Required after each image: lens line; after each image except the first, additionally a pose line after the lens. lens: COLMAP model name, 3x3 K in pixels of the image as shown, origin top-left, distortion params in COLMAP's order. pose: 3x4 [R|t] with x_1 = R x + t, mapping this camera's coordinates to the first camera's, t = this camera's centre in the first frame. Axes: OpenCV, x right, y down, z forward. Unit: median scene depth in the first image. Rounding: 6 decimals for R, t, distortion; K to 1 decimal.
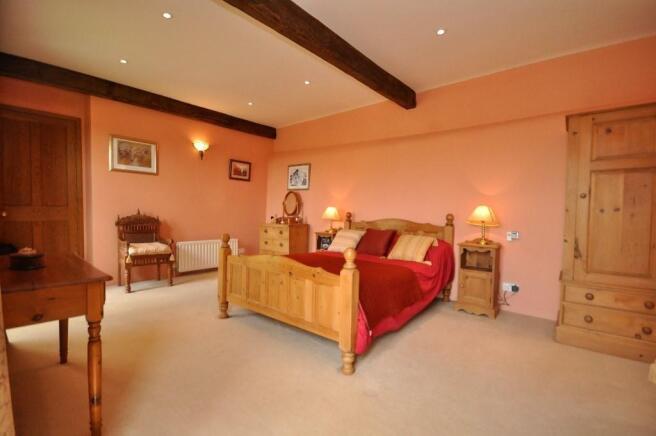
lens RADIAL K [[289.3, 0, 324.4], [0, 289.3, 225.1], [0, 0, 1]] dist [-0.015305, -0.000730]
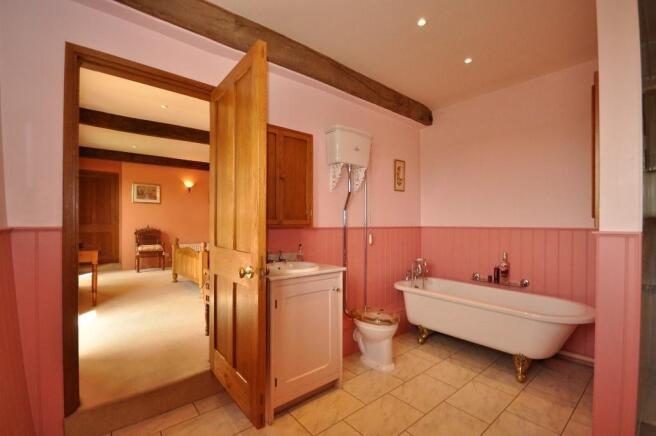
lens RADIAL K [[286.7, 0, 324.8], [0, 286.7, 224.7], [0, 0, 1]] dist [-0.001896, -0.010987]
pose [[0.988166, -0.010454, -0.153033, 0.865026], [0.004763, 0.999285, -0.037507, 0.016355], [0.153316, 0.036334, 0.987509, -0.680513]]
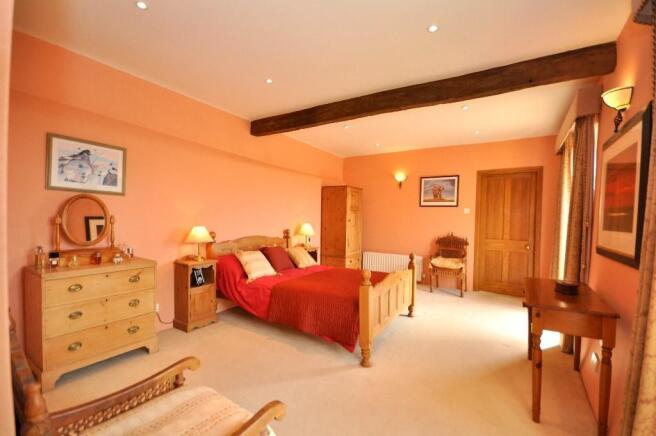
lens RADIAL K [[286.7, 0, 324.8], [0, 286.7, 224.7], [0, 0, 1]] dist [-0.001896, -0.010987]
pose [[-0.142138, -0.041333, 0.988984, -1.043027], [0.019971, 0.998805, 0.044614, -0.130445], [-0.989645, 0.026092, -0.141142, 1.100998]]
